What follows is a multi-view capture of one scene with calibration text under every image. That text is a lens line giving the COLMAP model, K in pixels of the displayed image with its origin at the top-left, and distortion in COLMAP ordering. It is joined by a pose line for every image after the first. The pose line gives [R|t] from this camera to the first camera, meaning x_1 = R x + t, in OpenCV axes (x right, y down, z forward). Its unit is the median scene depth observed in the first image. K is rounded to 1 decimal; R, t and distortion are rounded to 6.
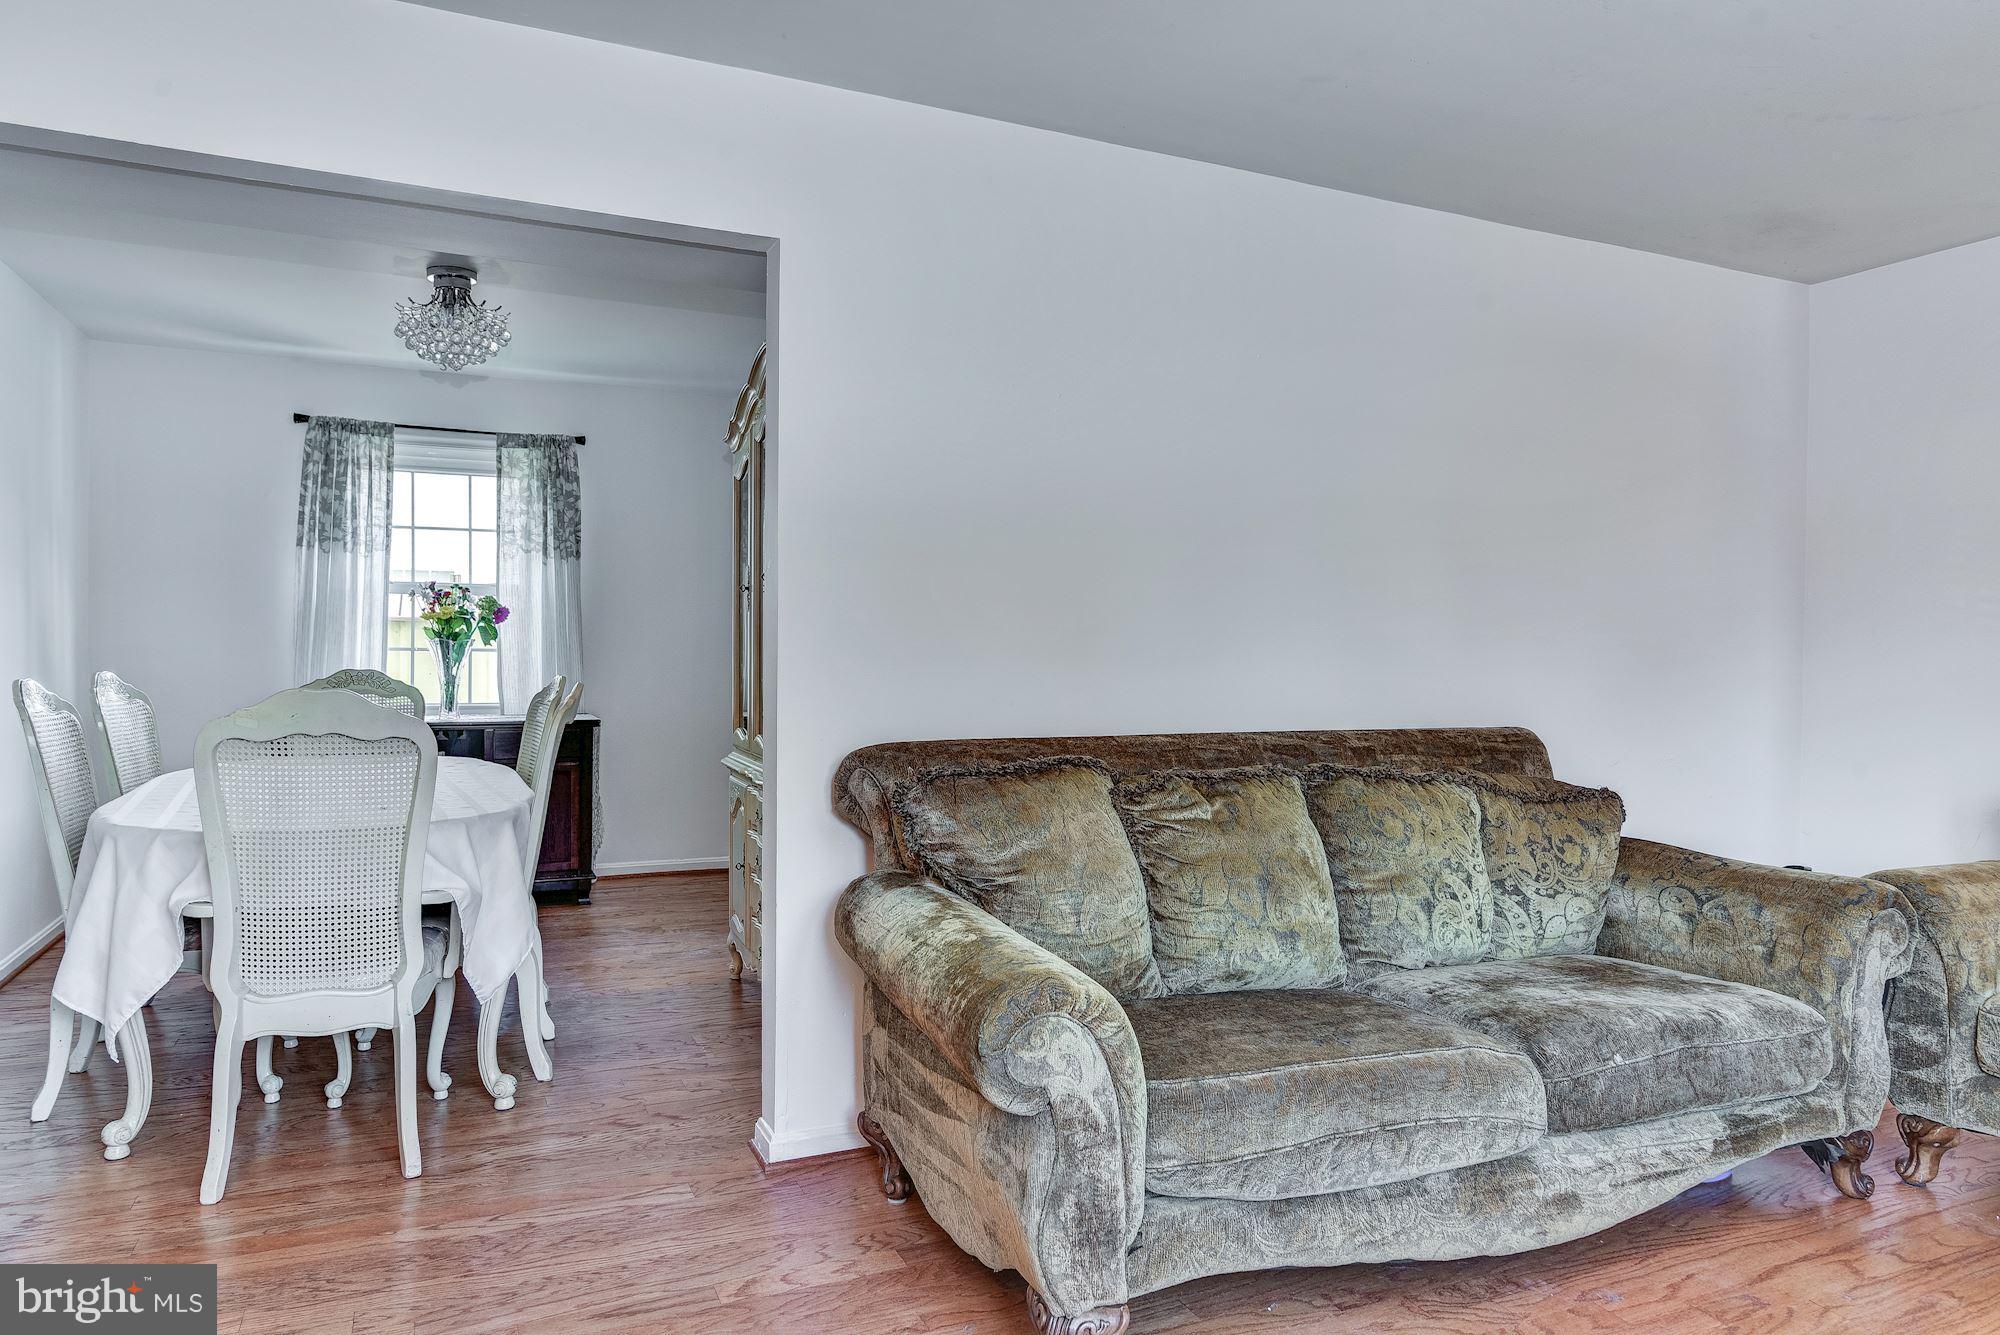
lens RADIAL K [[1255.2, 0, 992.2], [0, 1255.2, 663.4], [0, 0, 1]] dist [-0.002772, 0.000119]
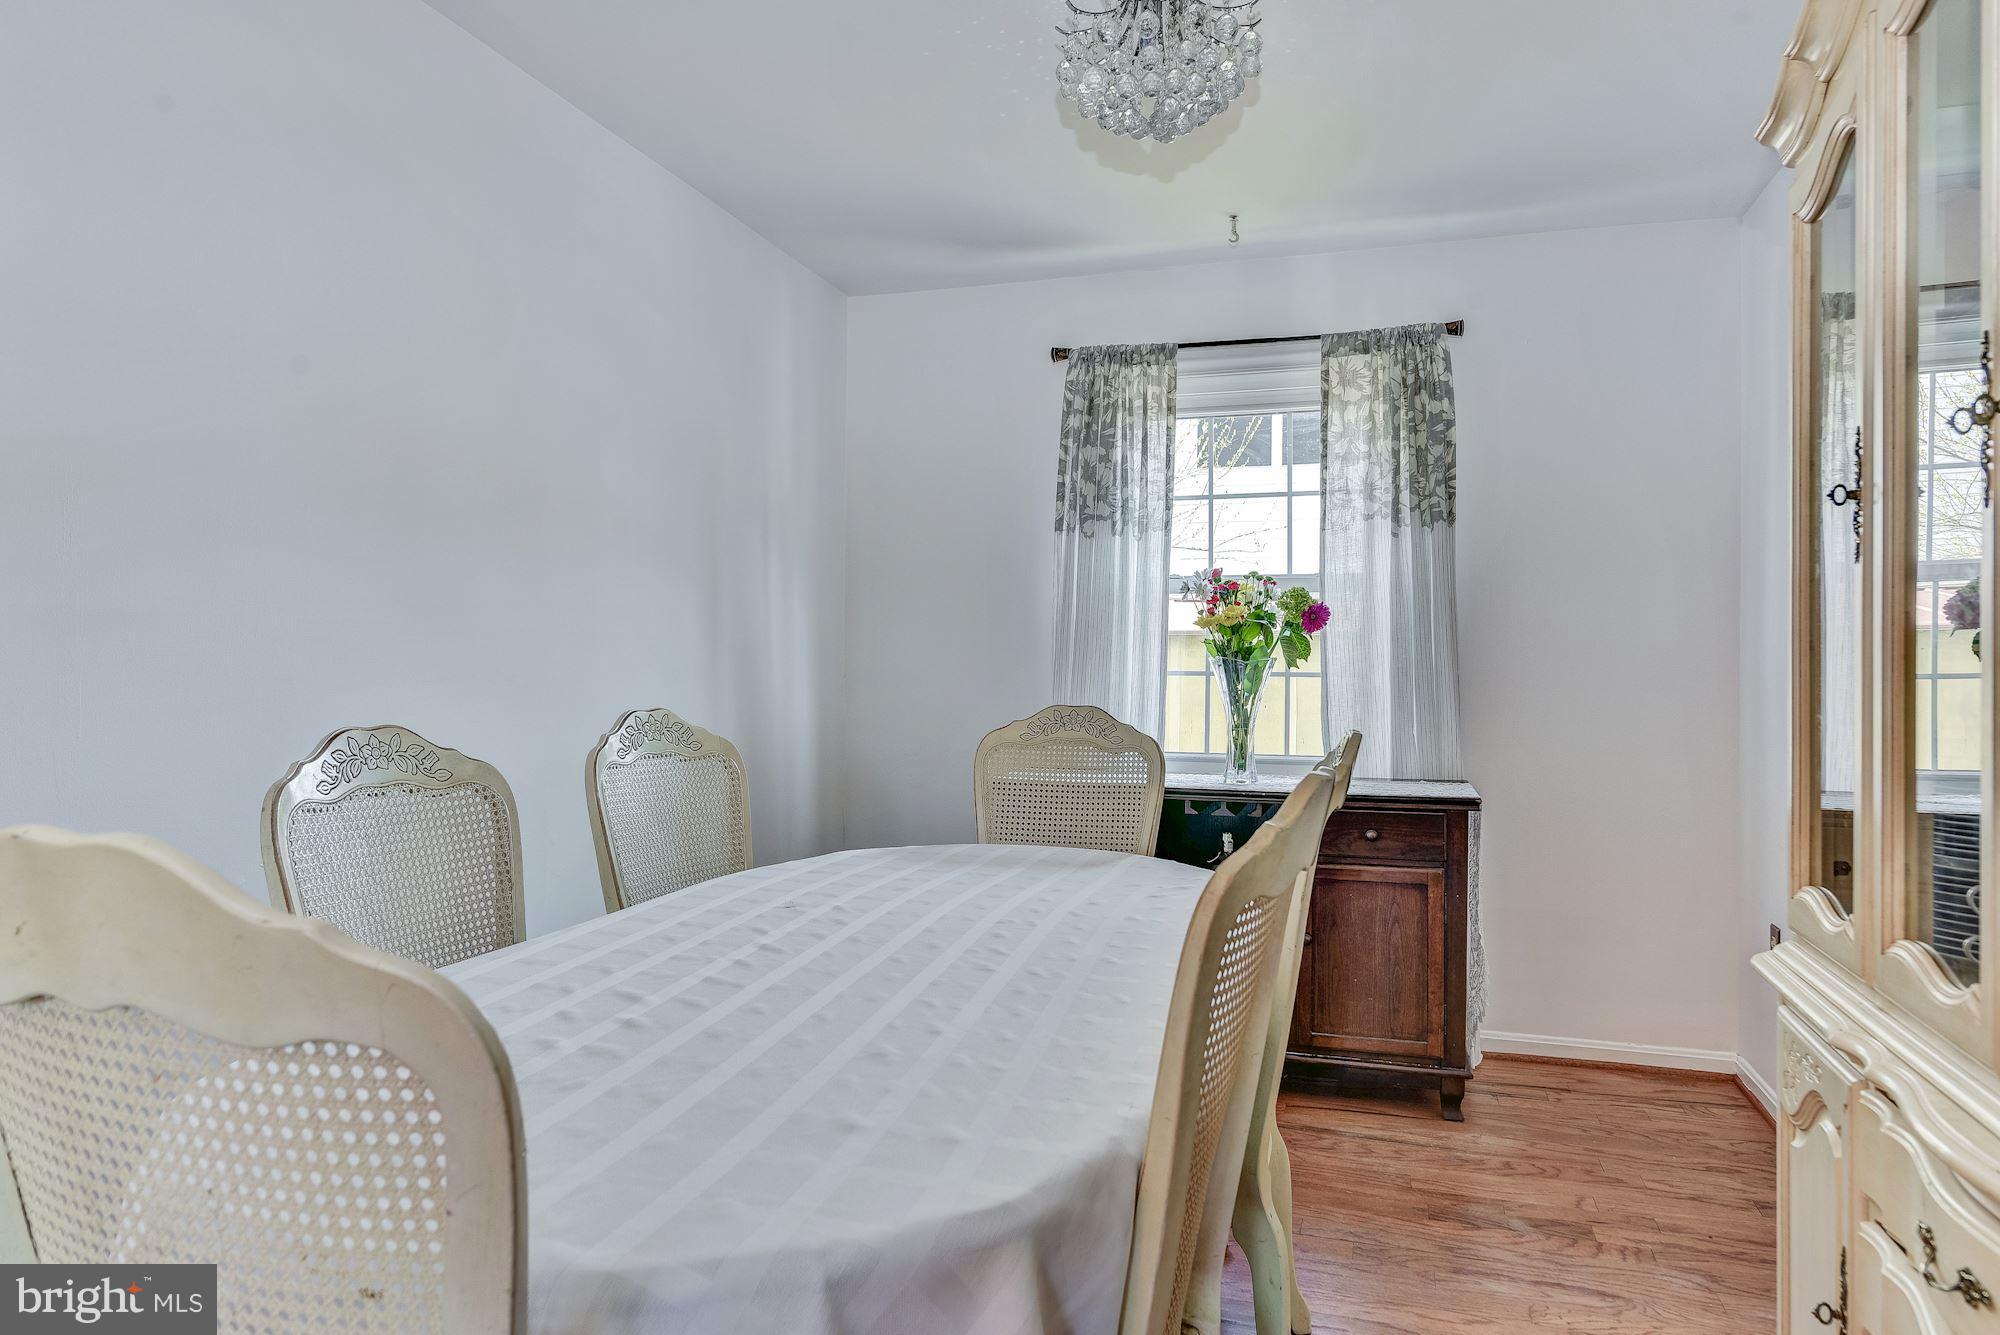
lens RADIAL K [[1194.8, 0, 1000.0], [0, 1194.8, 667.5], [0, 0, 1]] dist [0.000670, 0.000613]
pose [[0.747194, -0.001995, -0.664603, -0.207485], [-0.007631, 0.999904, -0.011581, -0.011056], [0.664562, 0.013724, 0.747107, 0.806619]]
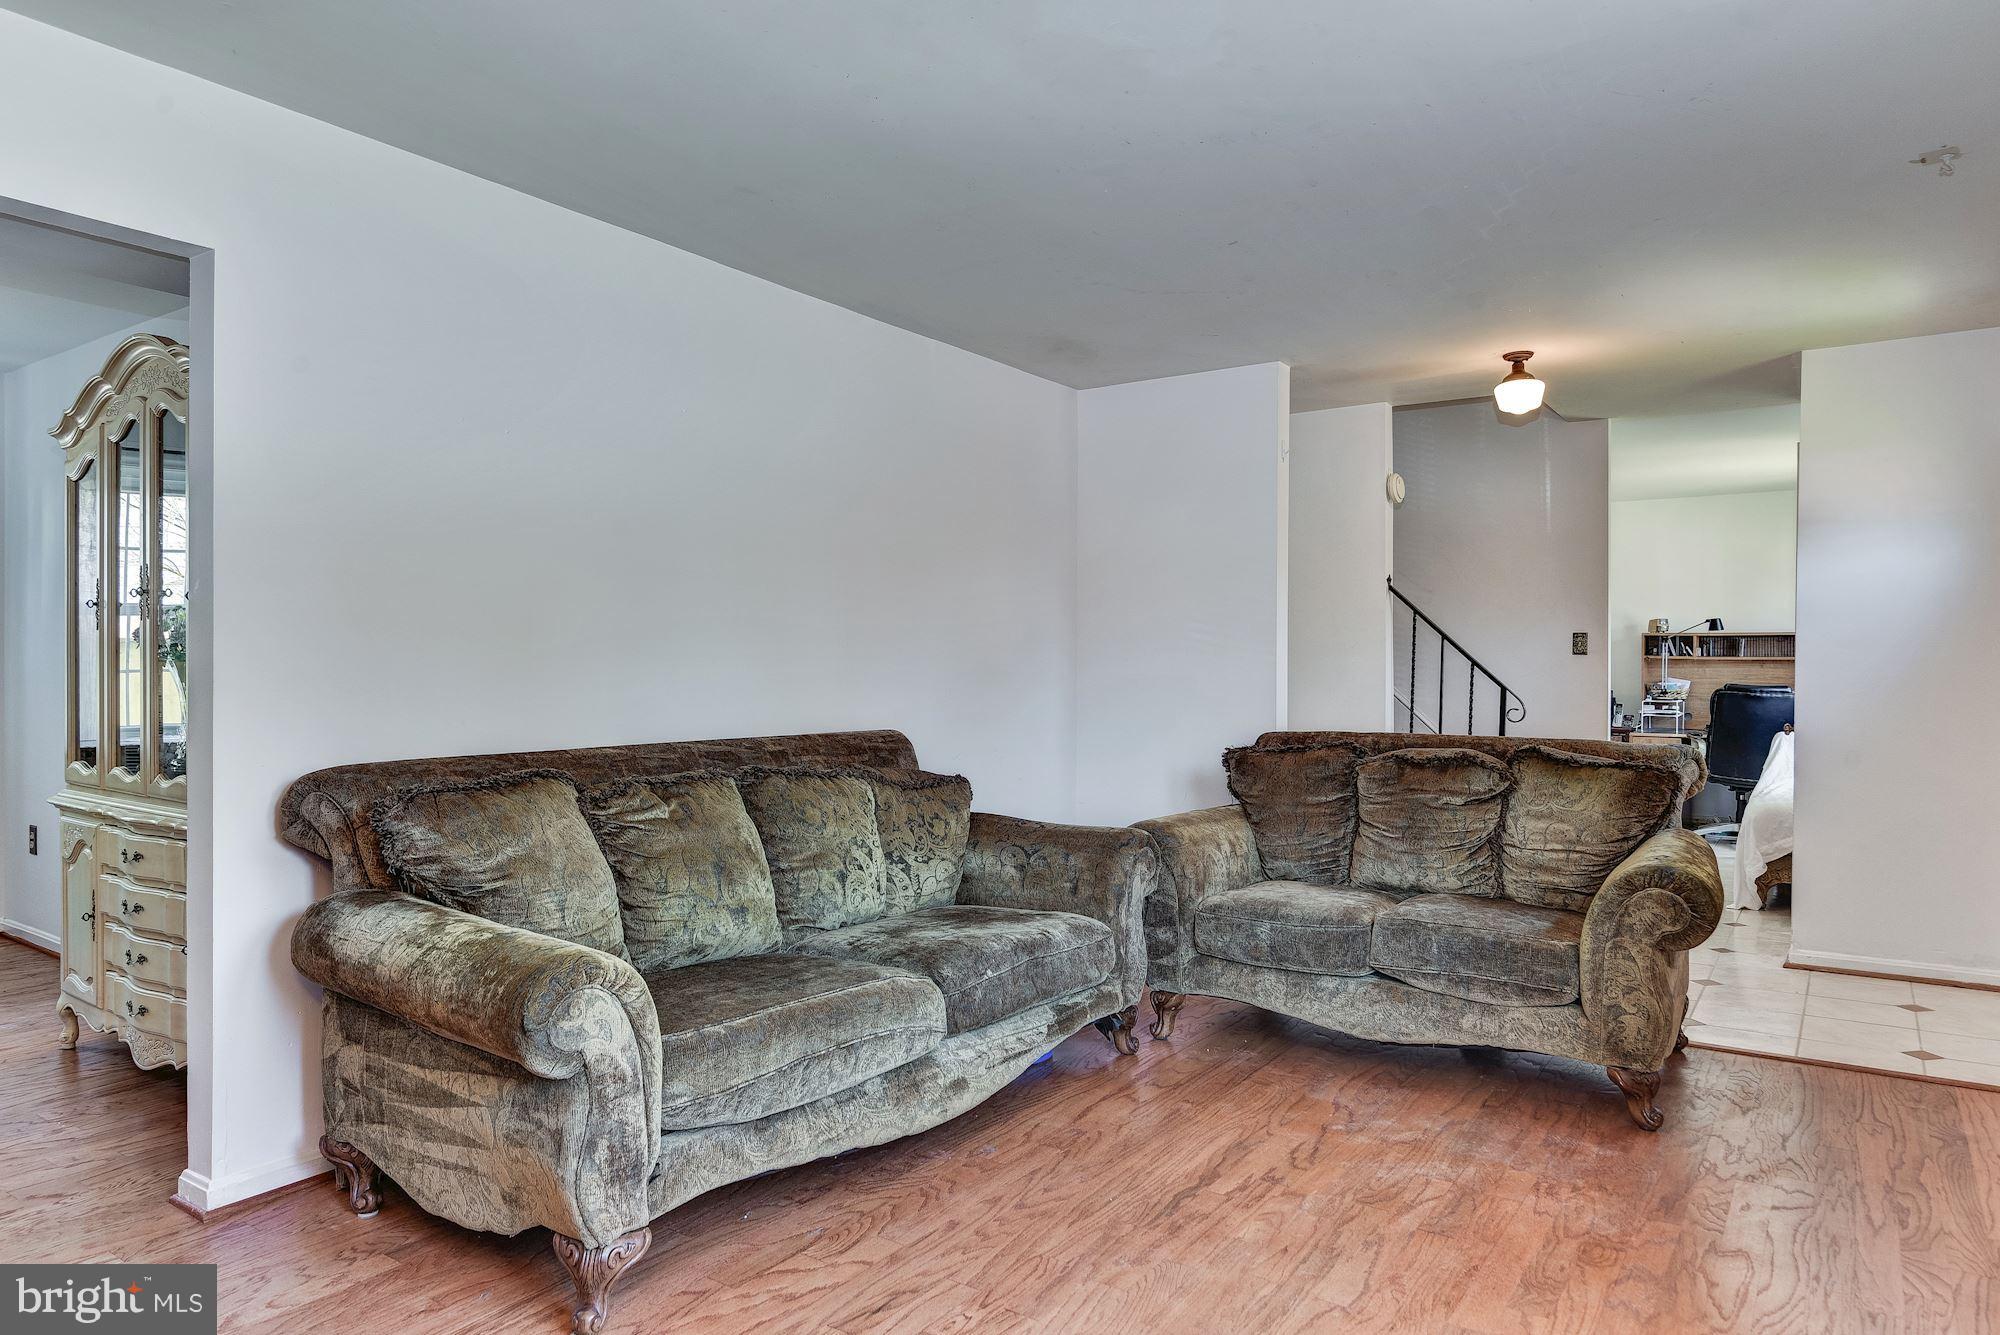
lens RADIAL K [[1255.2, 0, 992.2], [0, 1255.2, 663.4], [0, 0, 1]] dist [-0.002772, 0.000119]
pose [[0.860384, -0.006876, 0.509600, -0.138567], [0.012114, 0.999902, -0.006961, -0.004830], [-0.509502, 0.012162, 0.860383, -0.123397]]
